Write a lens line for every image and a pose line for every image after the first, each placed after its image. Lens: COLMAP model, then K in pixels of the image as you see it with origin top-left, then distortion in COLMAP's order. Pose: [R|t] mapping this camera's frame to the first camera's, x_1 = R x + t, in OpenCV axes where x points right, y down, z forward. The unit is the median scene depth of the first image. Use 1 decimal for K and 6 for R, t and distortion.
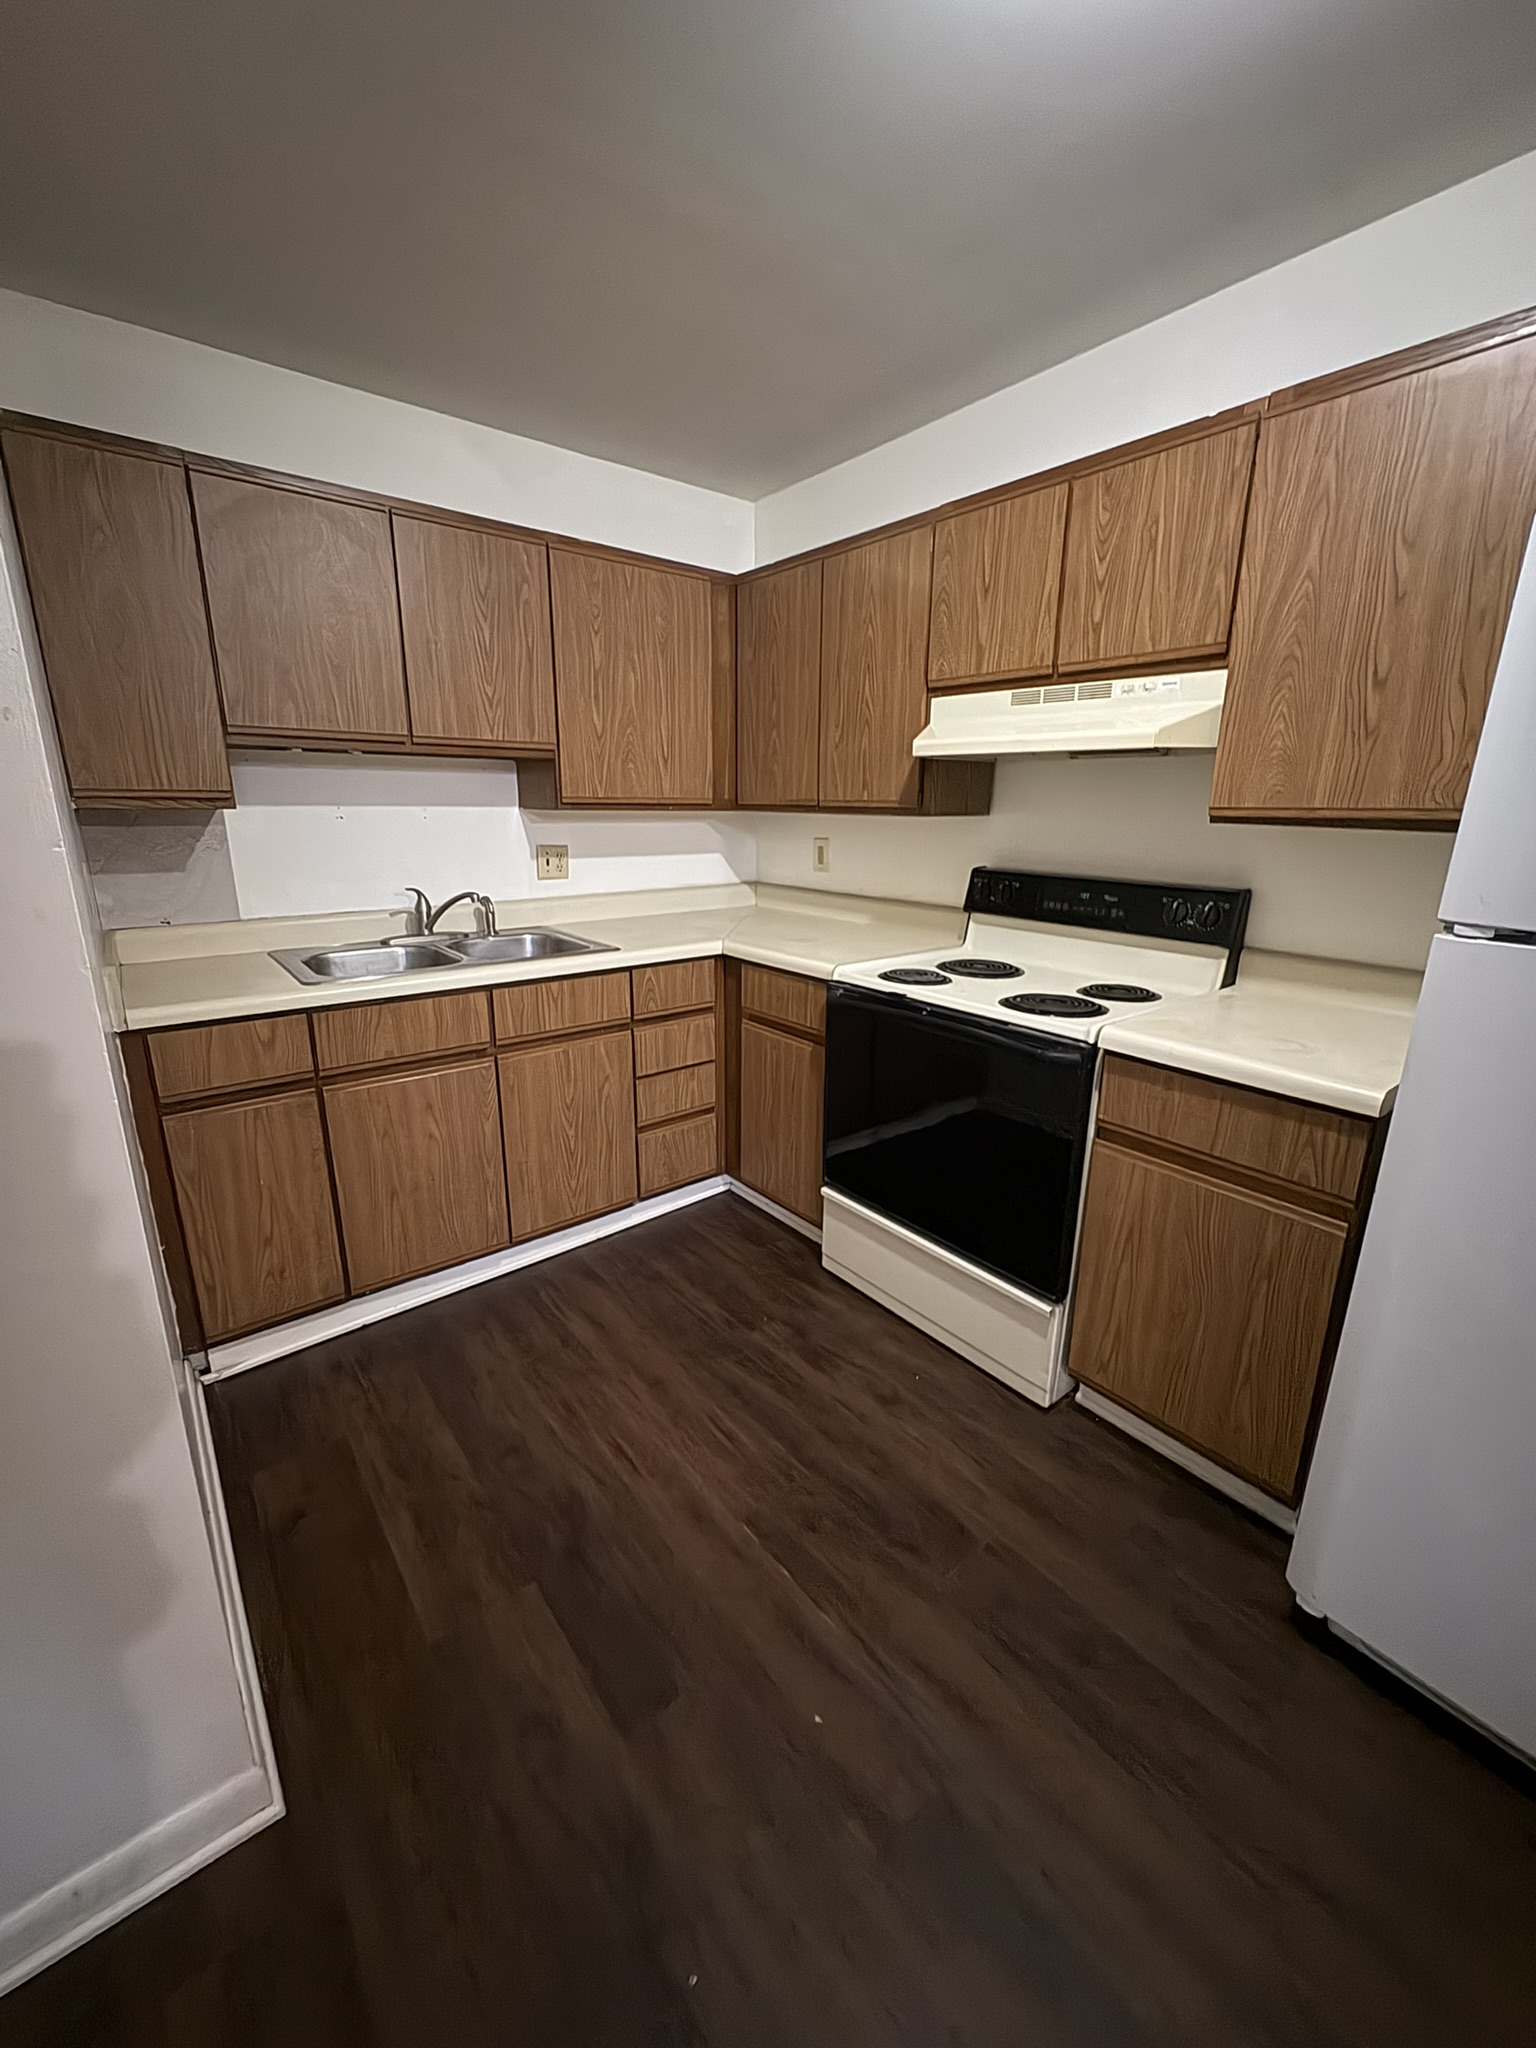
lens RADIAL K [[820.1, 0, 767.4], [0, 820.1, 1019.2], [0, 0, 1]] dist [0.000505, -0.000018]
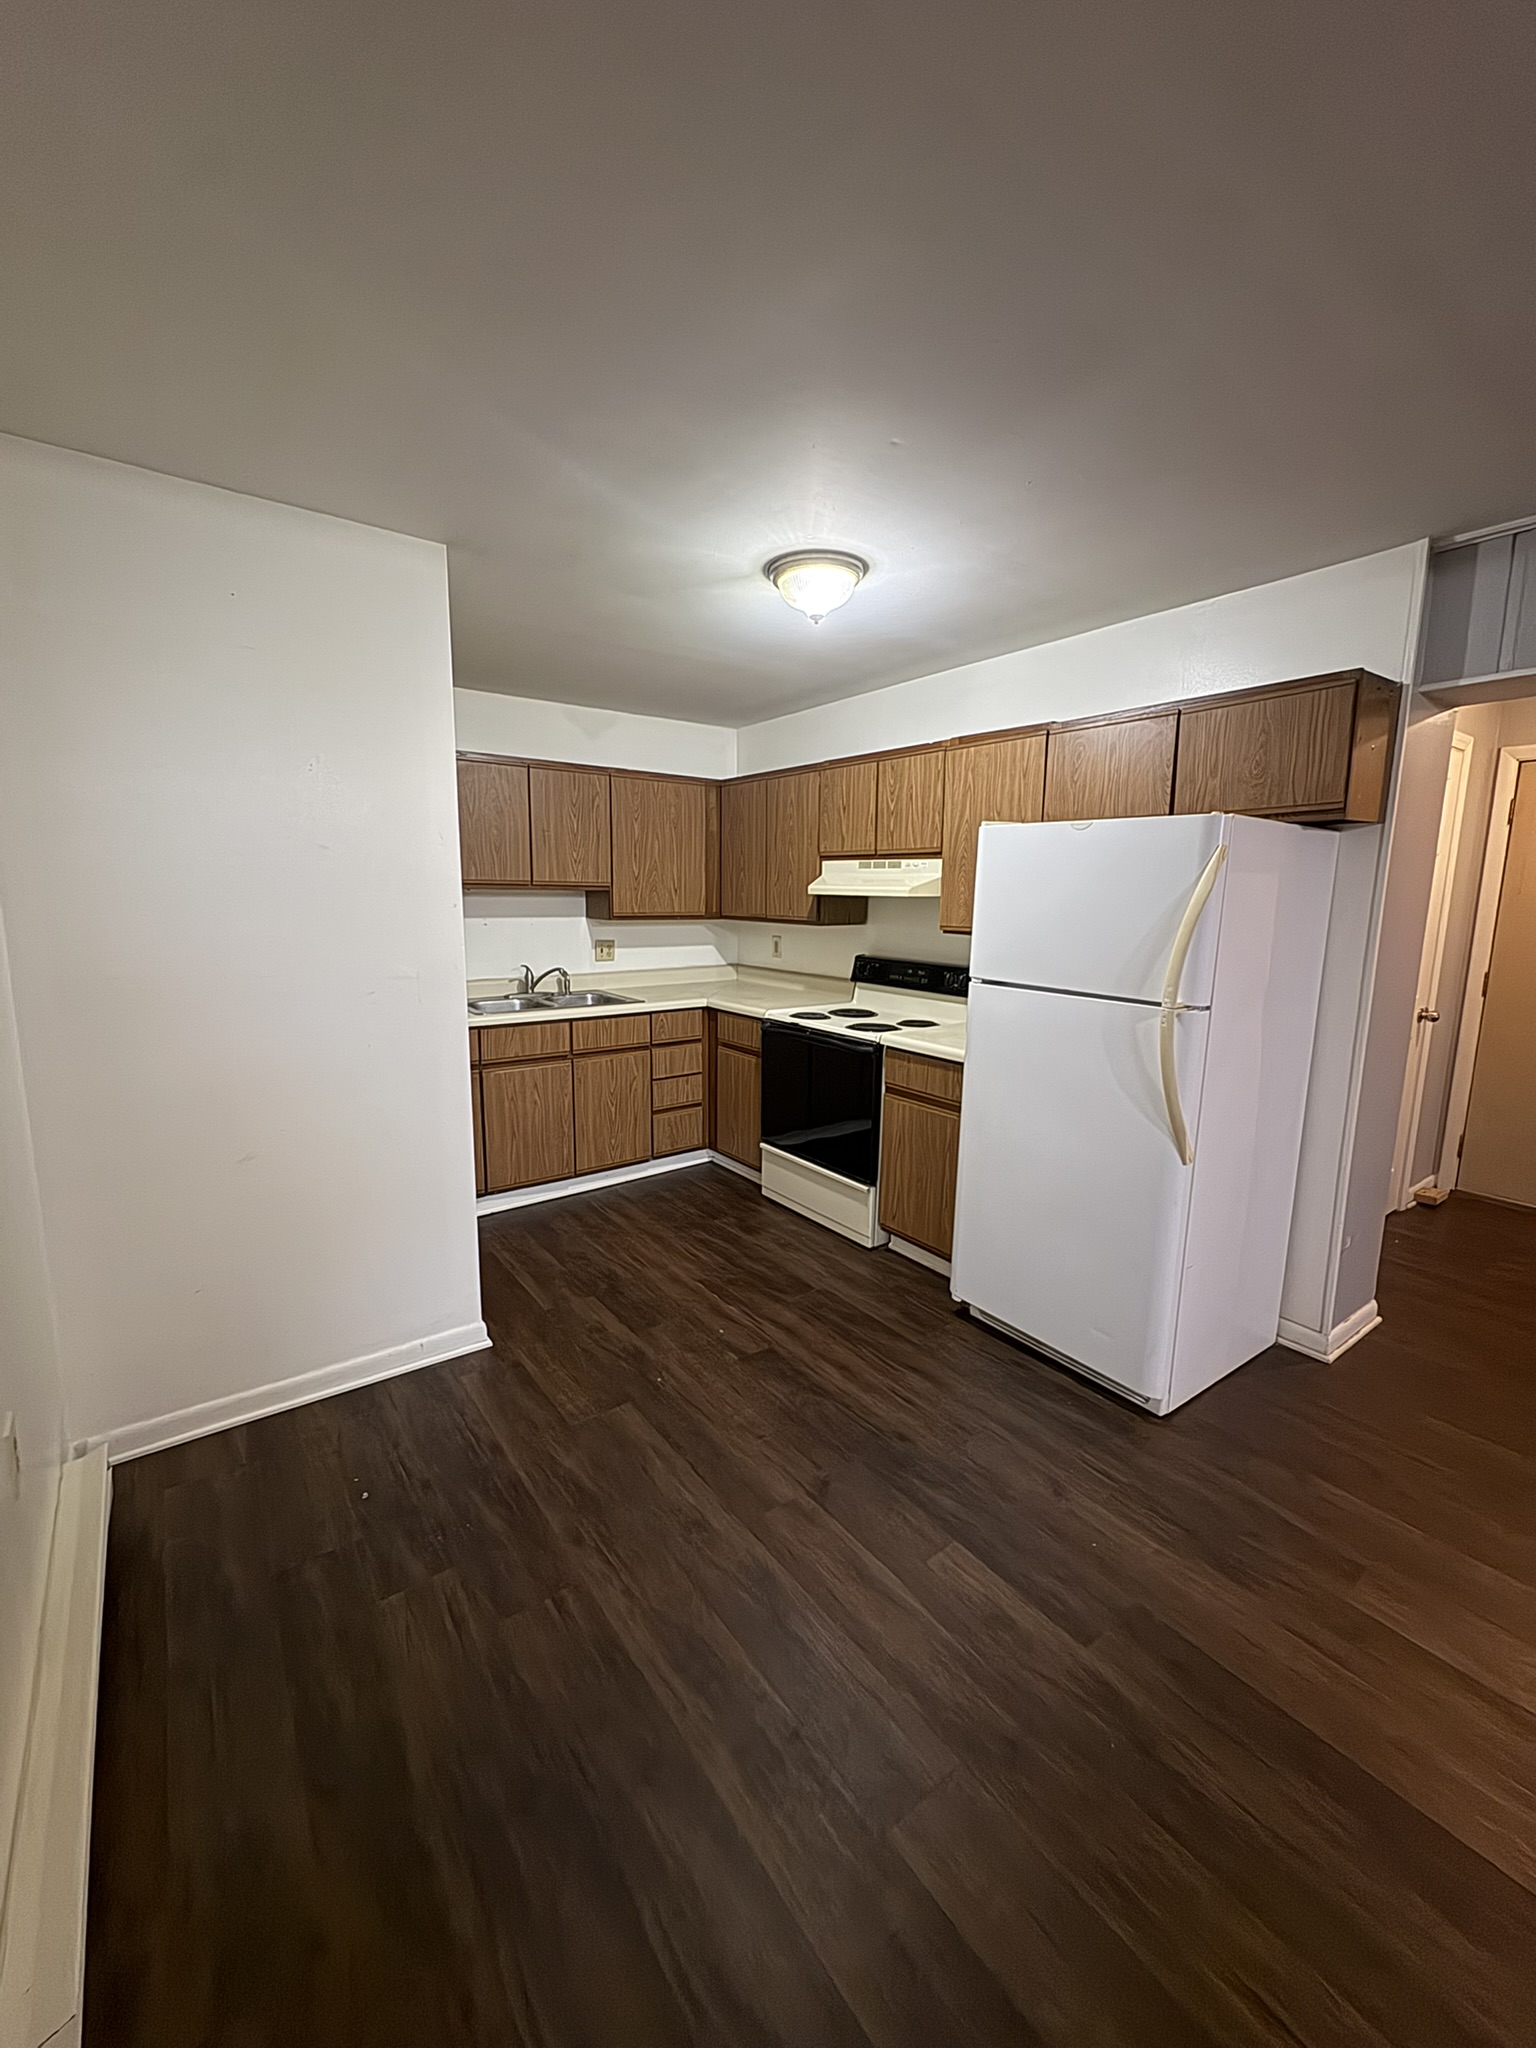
lens RADIAL K [[820.1, 0, 769.7], [0, 820.1, 1021.6], [0, 0, 1]] dist [0.000505, -0.000018]
pose [[0.999438, 0.008197, -0.032492, 0.153189], [-0.011477, 0.994711, -0.102074, 0.144217], [0.031483, 0.102389, 0.994246, -0.770726]]
